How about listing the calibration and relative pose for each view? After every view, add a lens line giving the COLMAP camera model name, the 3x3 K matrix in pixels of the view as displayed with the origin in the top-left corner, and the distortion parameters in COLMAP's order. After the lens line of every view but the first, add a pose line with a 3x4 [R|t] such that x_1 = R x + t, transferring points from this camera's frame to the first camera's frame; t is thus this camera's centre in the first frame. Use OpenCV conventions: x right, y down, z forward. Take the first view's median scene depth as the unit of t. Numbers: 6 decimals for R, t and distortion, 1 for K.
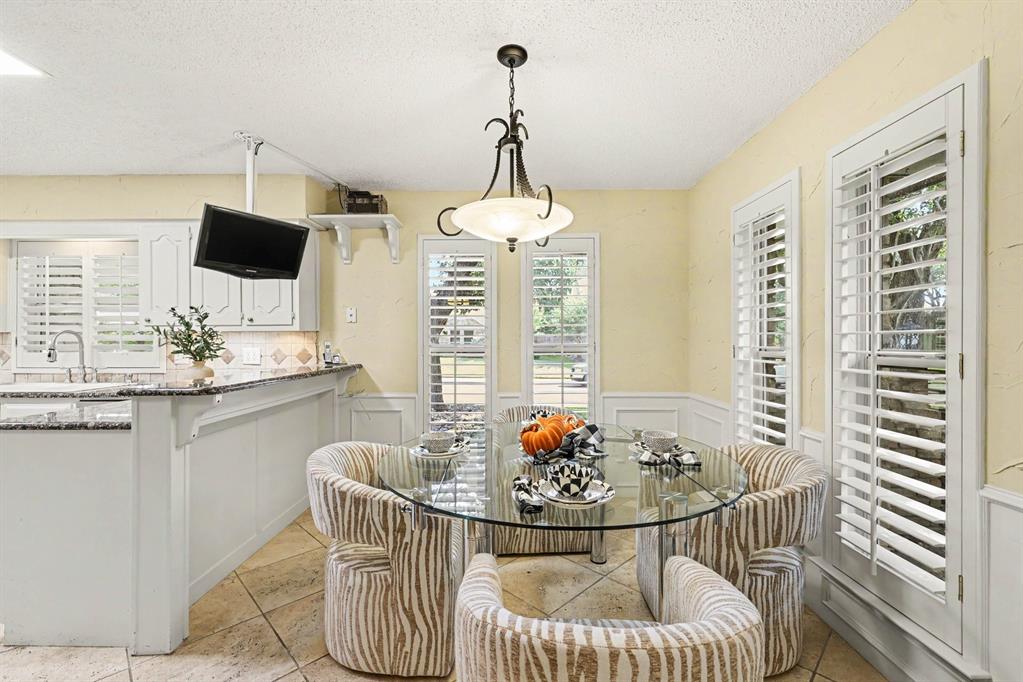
lens RADIAL K [[438.5, 0, 511.1], [0, 438.5, 339.3], [0, 0, 1]] dist [0.001863, 0.000352]
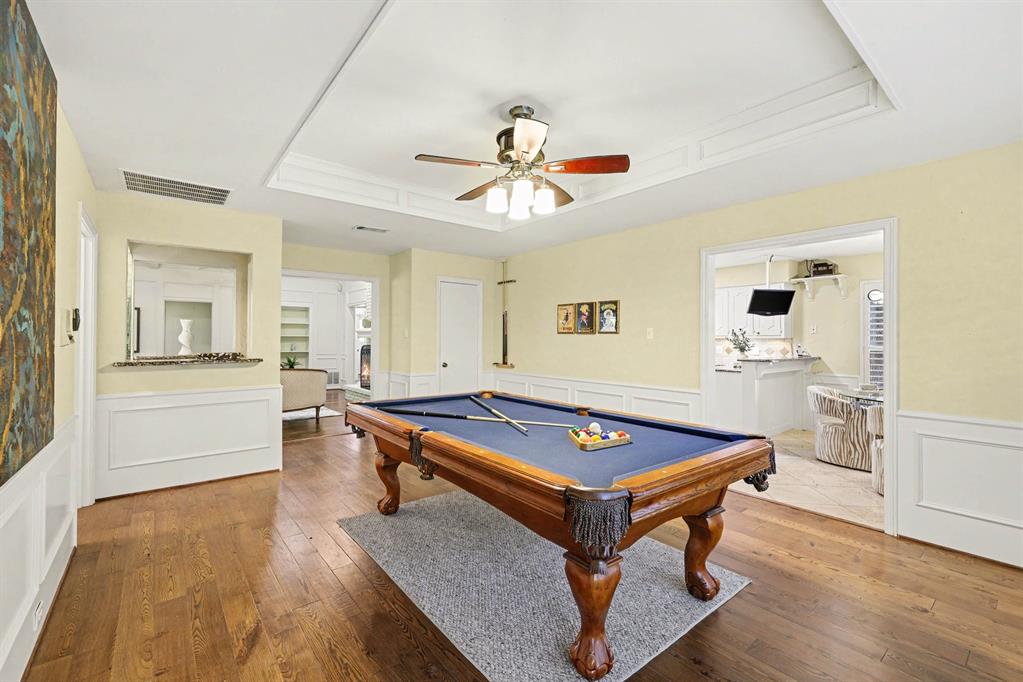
lens RADIAL K [[438.5, 0, 506.5], [0, 438.5, 335.3], [0, 0, 1]] dist [0.001863, 0.000352]
pose [[0.623092, -0.001336, -0.782148, 0.290487], [-0.004189, 0.999978, -0.005045, -0.017972], [0.782137, 0.006420, 0.623073, -1.239347]]
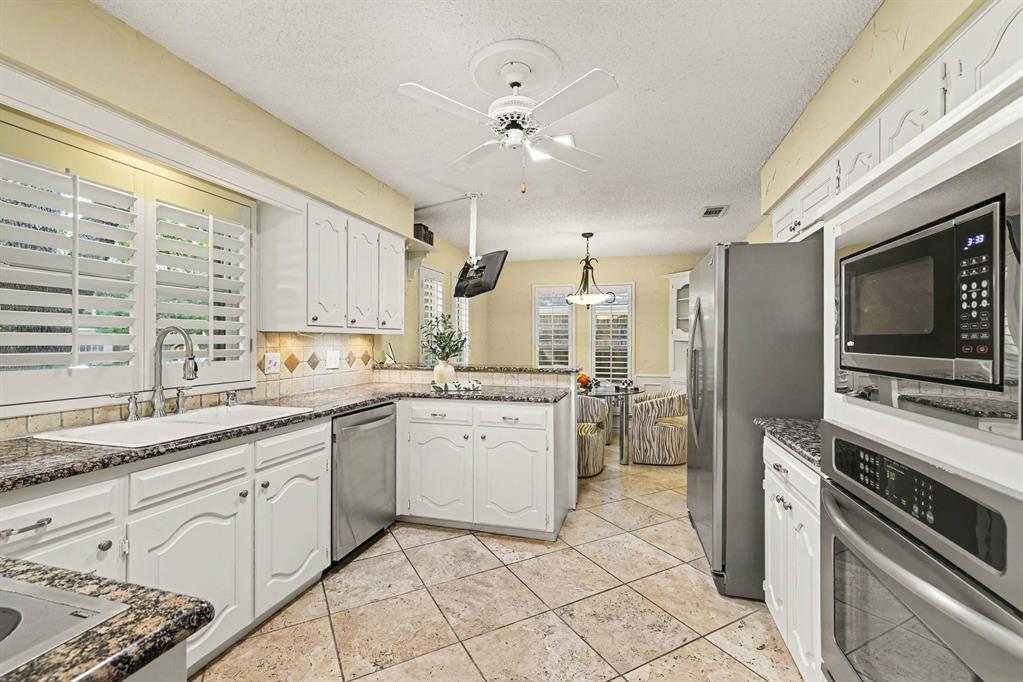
lens RADIAL K [[438.5, 0, 515.1], [0, 438.5, 341.7], [0, 0, 1]] dist [0.001863, 0.000352]
pose [[0.261276, 0.000702, 0.965264, -1.550332], [-0.002858, 0.999996, 0.000046, -0.001335], [-0.965260, -0.002771, 0.261277, 0.428407]]
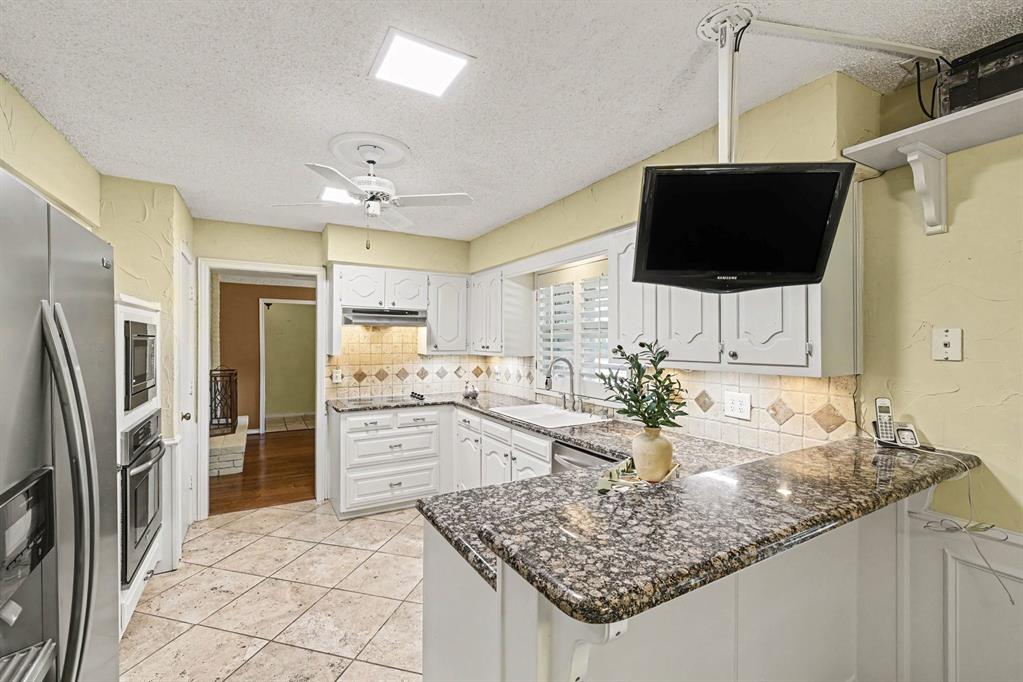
lens RADIAL K [[438.5, 0, 505.6], [0, 438.5, 340.5], [0, 0, 1]] dist [0.001863, 0.000352]
pose [[0.501060, 0.003819, -0.865404, -0.221550], [-0.000716, 0.999992, 0.003998, -0.067997], [0.865412, -0.001384, 0.501059, 0.416787]]
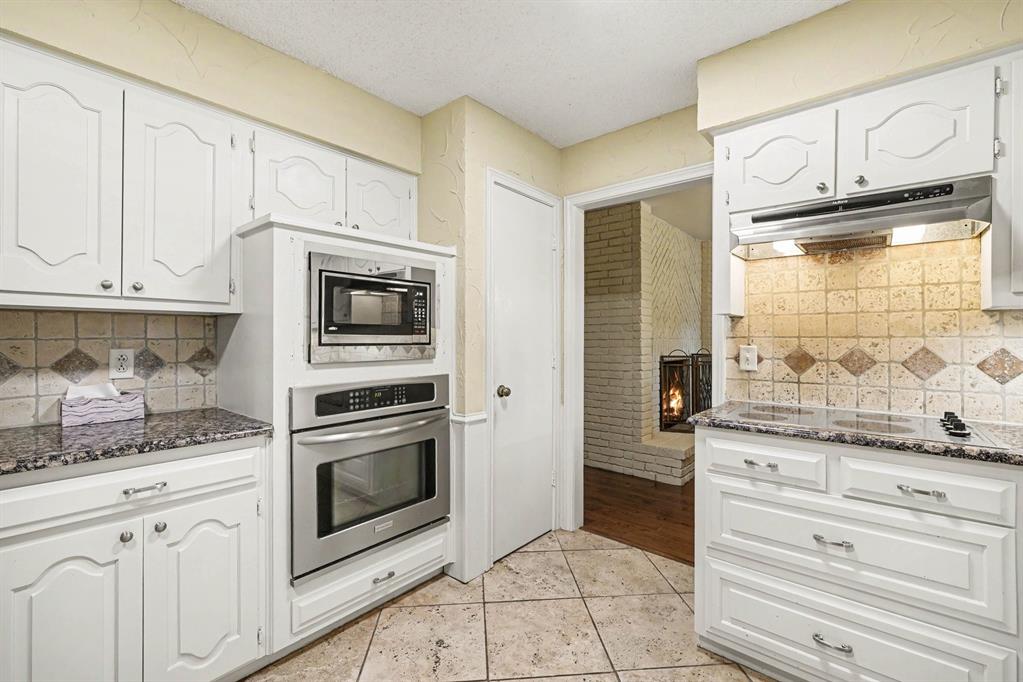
lens RADIAL K [[438.5, 0, 514.1], [0, 438.5, 338.7], [0, 0, 1]] dist [0.001863, 0.000352]
pose [[-0.642001, 0.000155, -0.766704, -0.843486], [0.002299, 0.999996, -0.001722, 0.014222], [0.766700, -0.002869, -0.641999, 0.793204]]
